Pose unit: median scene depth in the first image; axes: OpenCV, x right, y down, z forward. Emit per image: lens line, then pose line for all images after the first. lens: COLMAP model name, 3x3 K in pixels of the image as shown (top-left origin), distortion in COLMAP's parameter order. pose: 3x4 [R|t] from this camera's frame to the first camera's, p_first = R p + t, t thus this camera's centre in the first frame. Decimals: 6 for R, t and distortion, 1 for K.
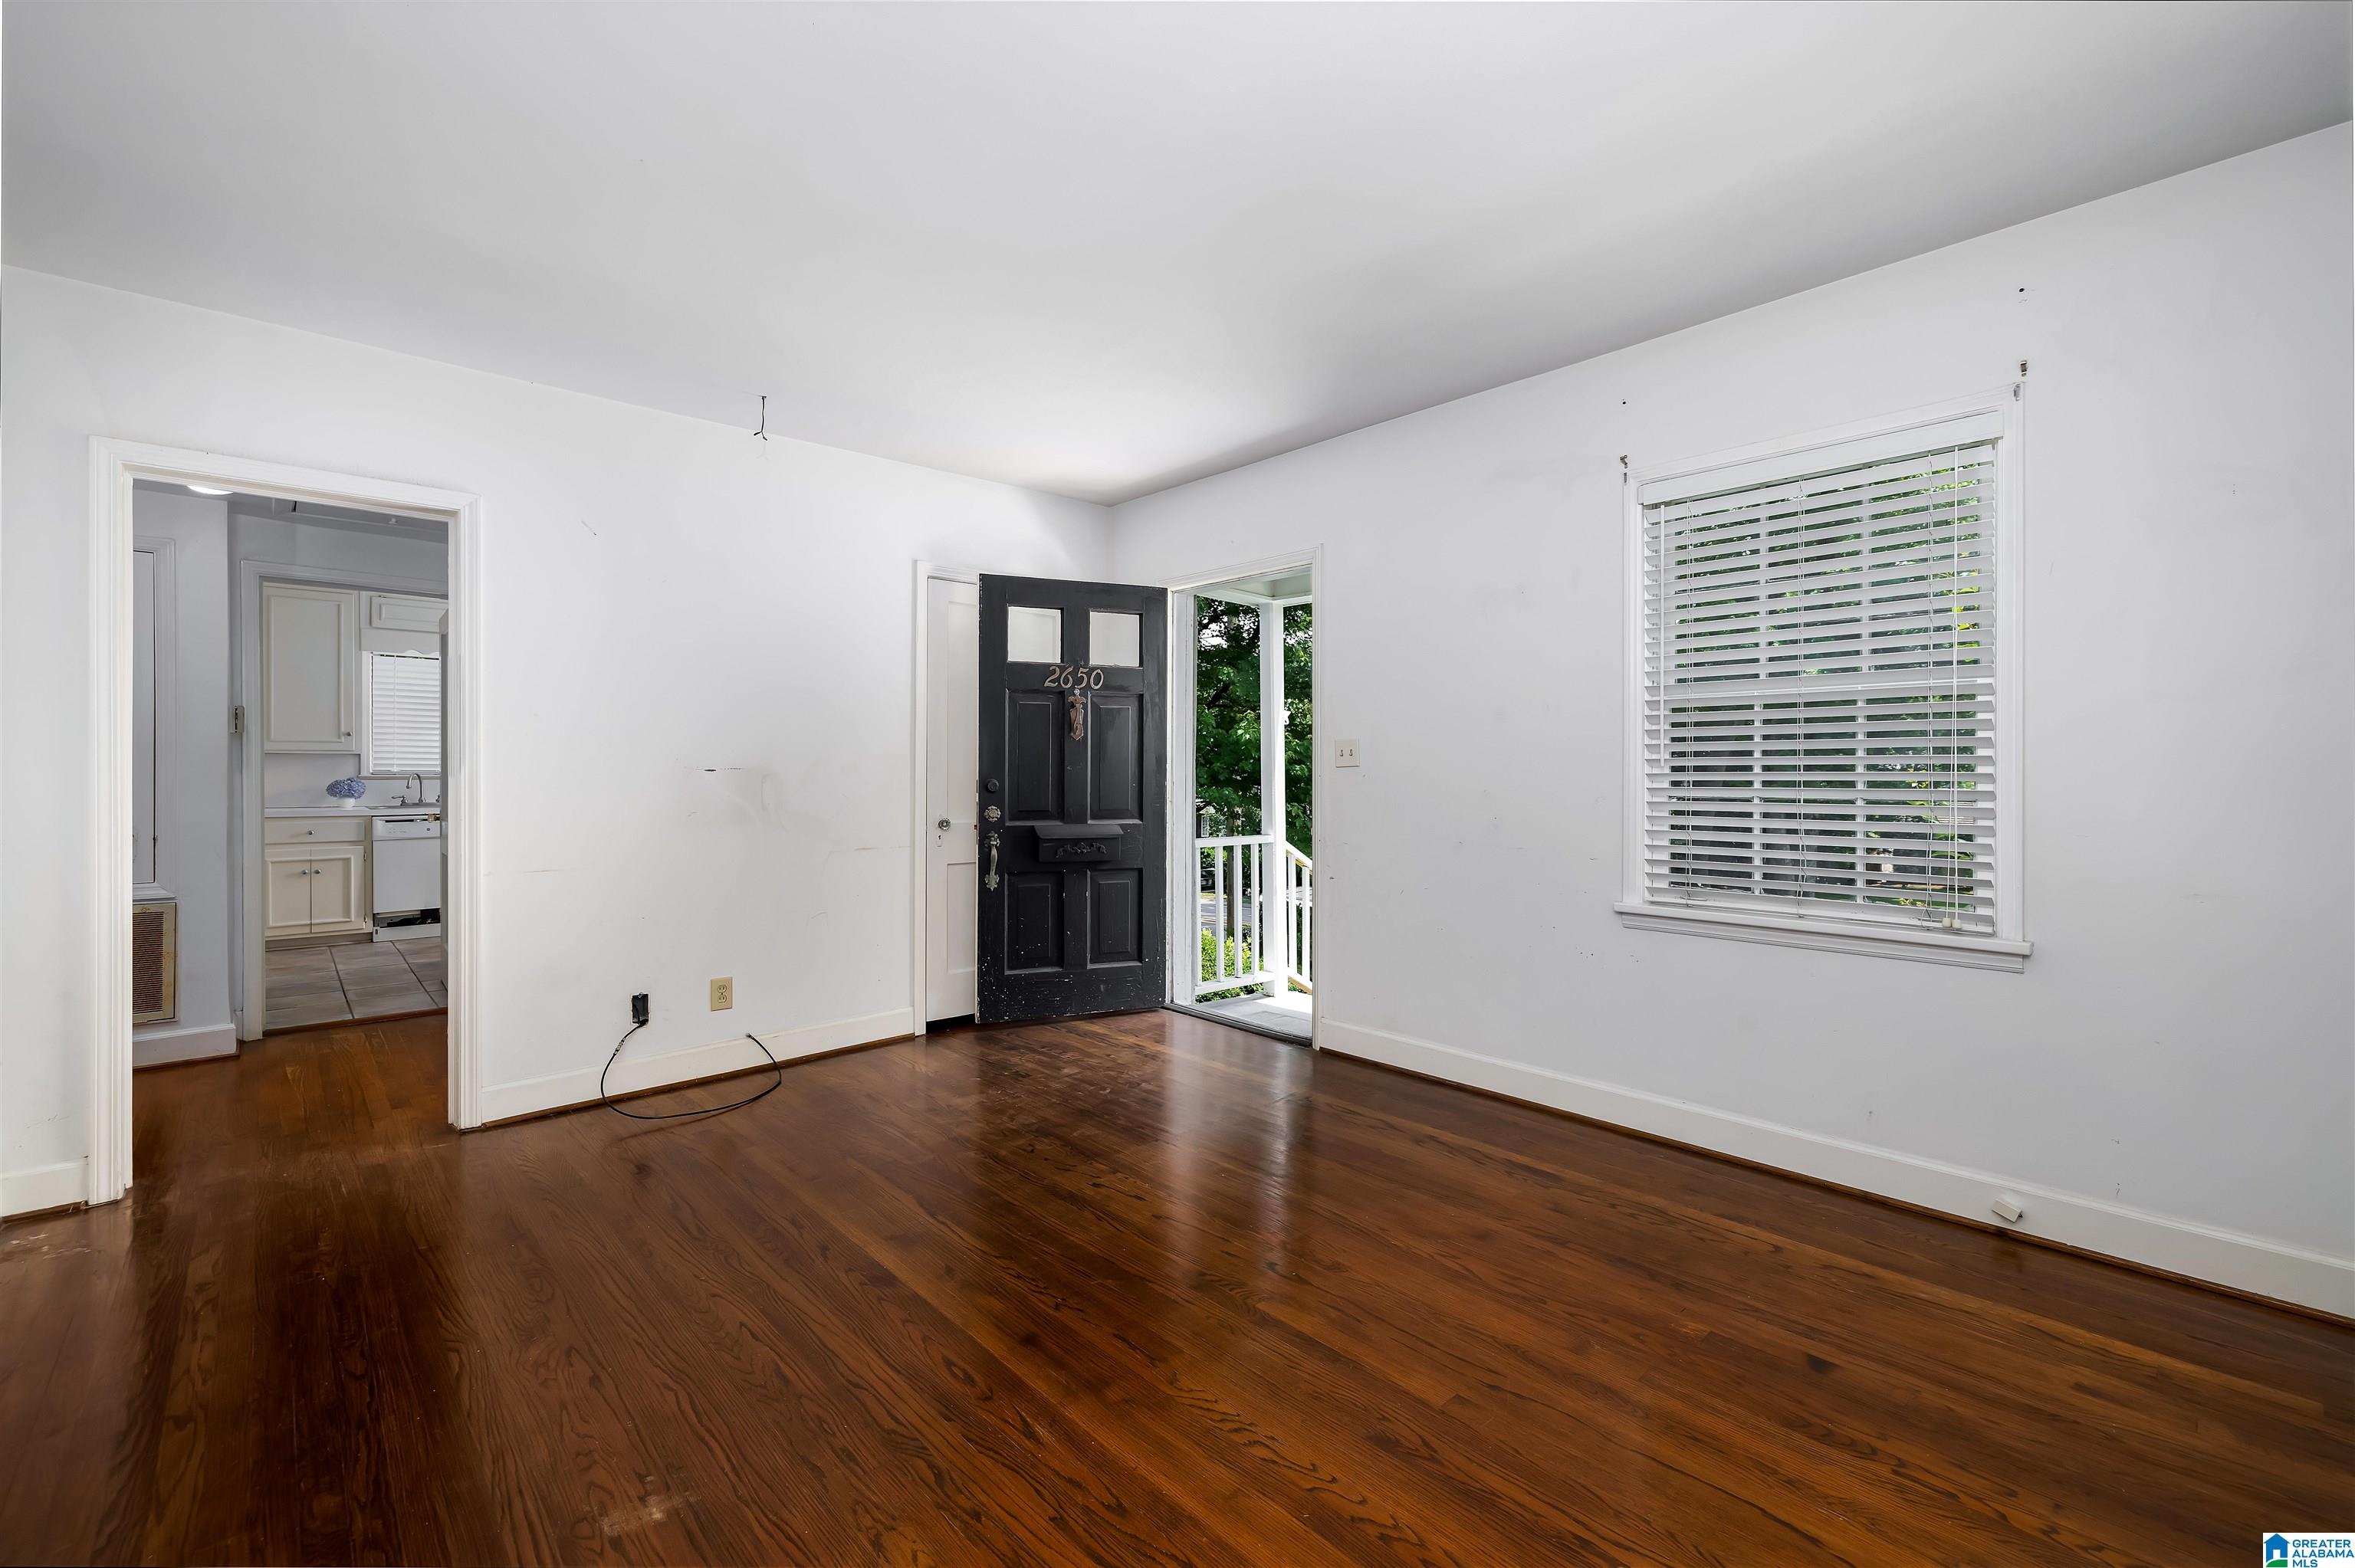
lens RADIAL K [[987.1, 0, 1162.0], [0, 987.1, 774.2], [0, 0, 1]] dist [0.000918, 0.000580]
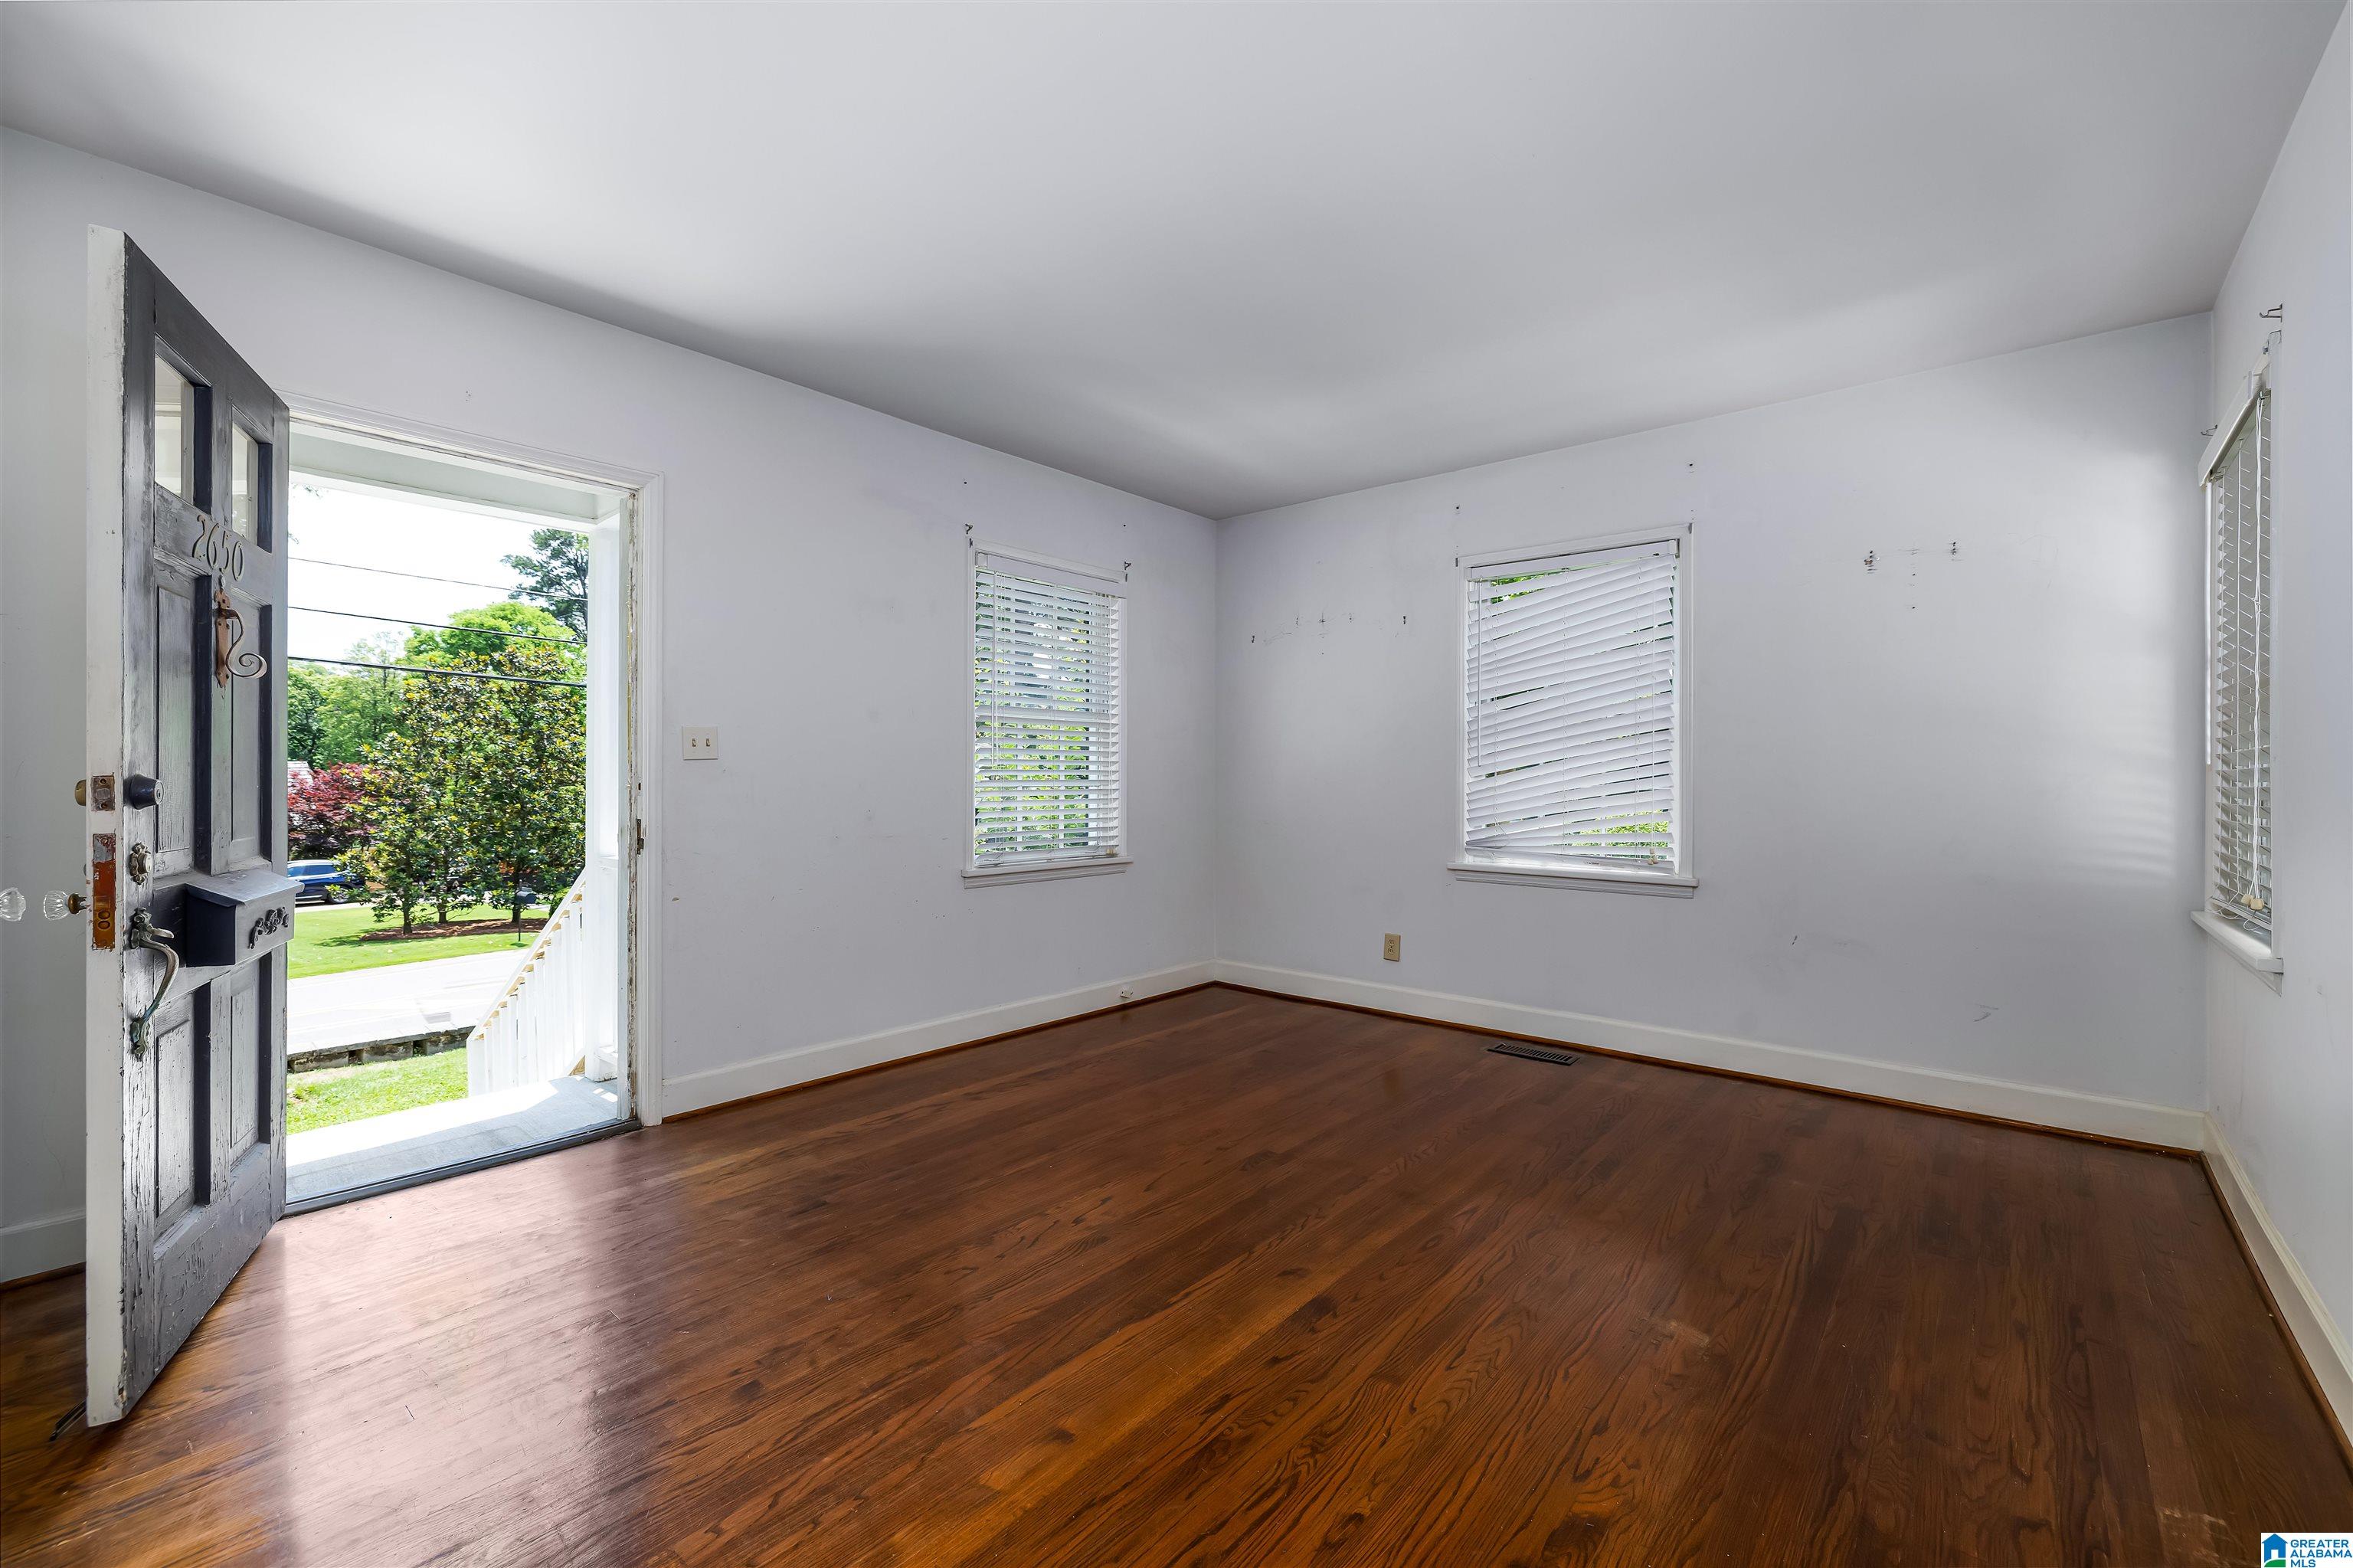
lens RADIAL K [[986.4, 0, 1169.9], [0, 986.4, 777.3], [0, 0, 1]] dist [0.000918, 0.000580]
pose [[-0.127948, -0.001477, 0.991780, -1.164499], [-0.002291, 0.999997, 0.001193, 0.009075], [-0.991778, -0.002119, -0.127951, 1.233815]]
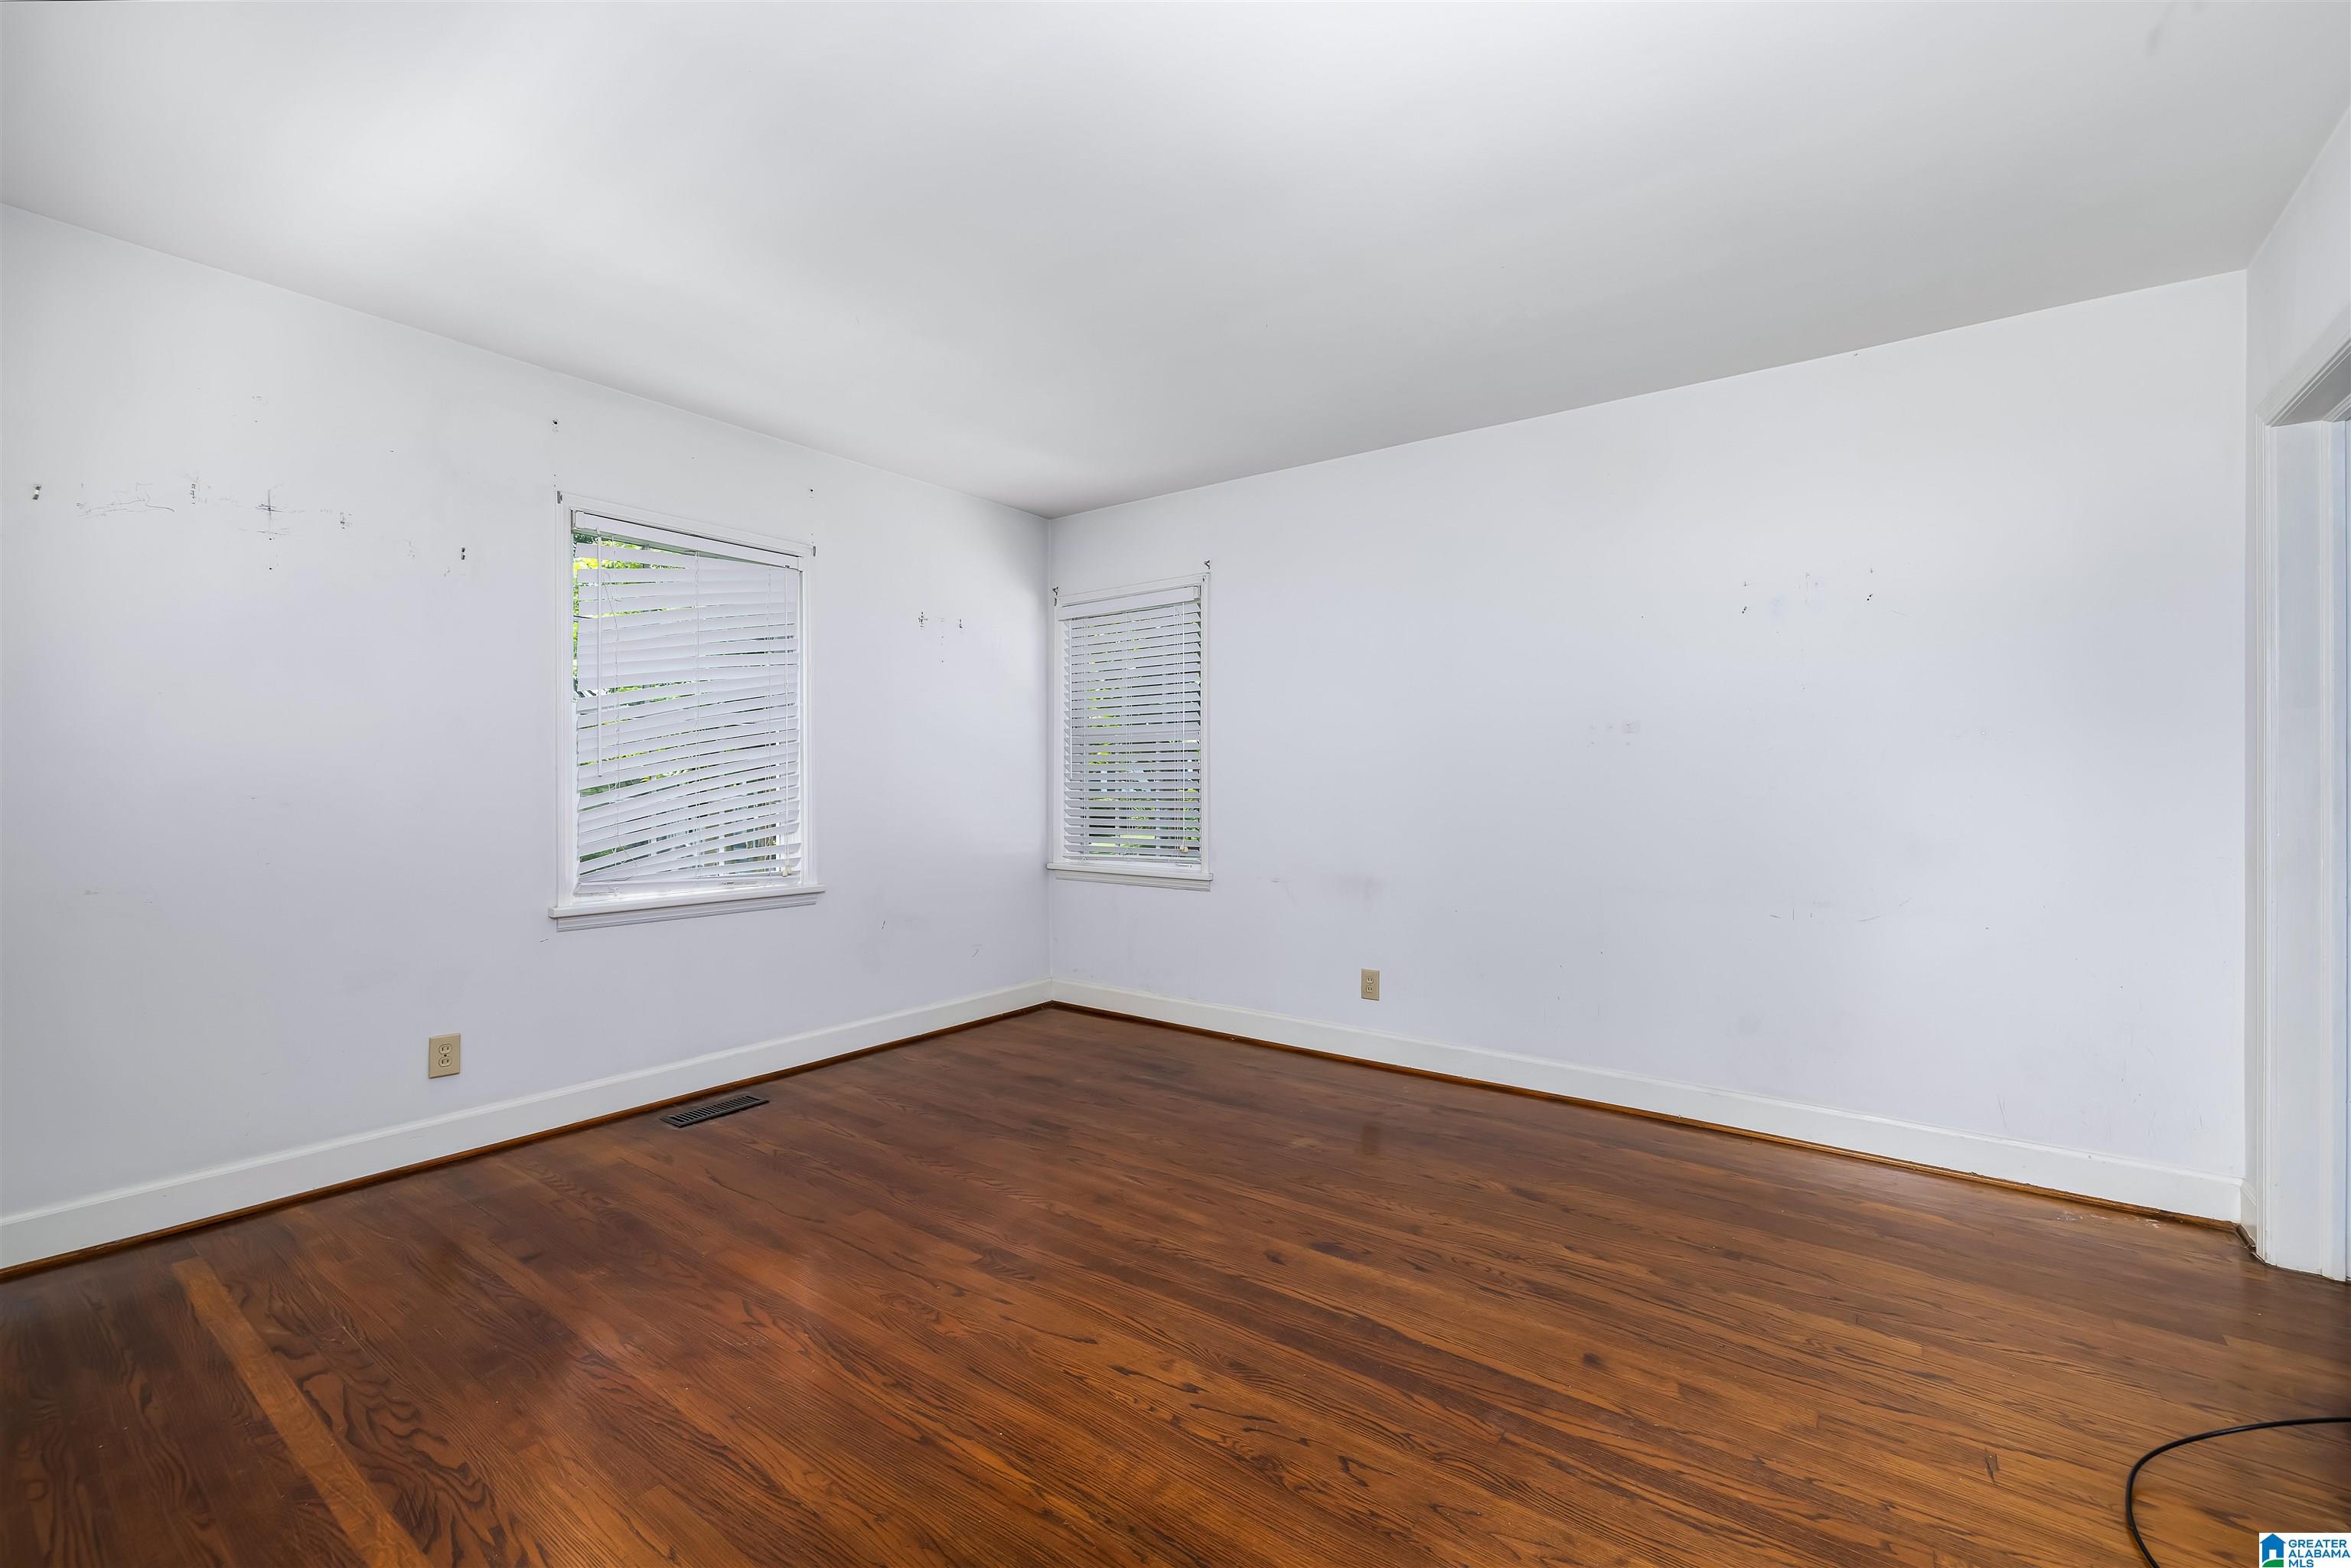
lens RADIAL K [[985.5, 0, 1171.7], [0, 985.5, 786.6], [0, 0, 1]] dist [0.000918, 0.000580]
pose [[-0.981647, -0.000039, -0.190710, 0.091486], [-0.000875, 0.999990, 0.004299, -0.002395], [0.190708, 0.004387, -0.981637, 1.986843]]
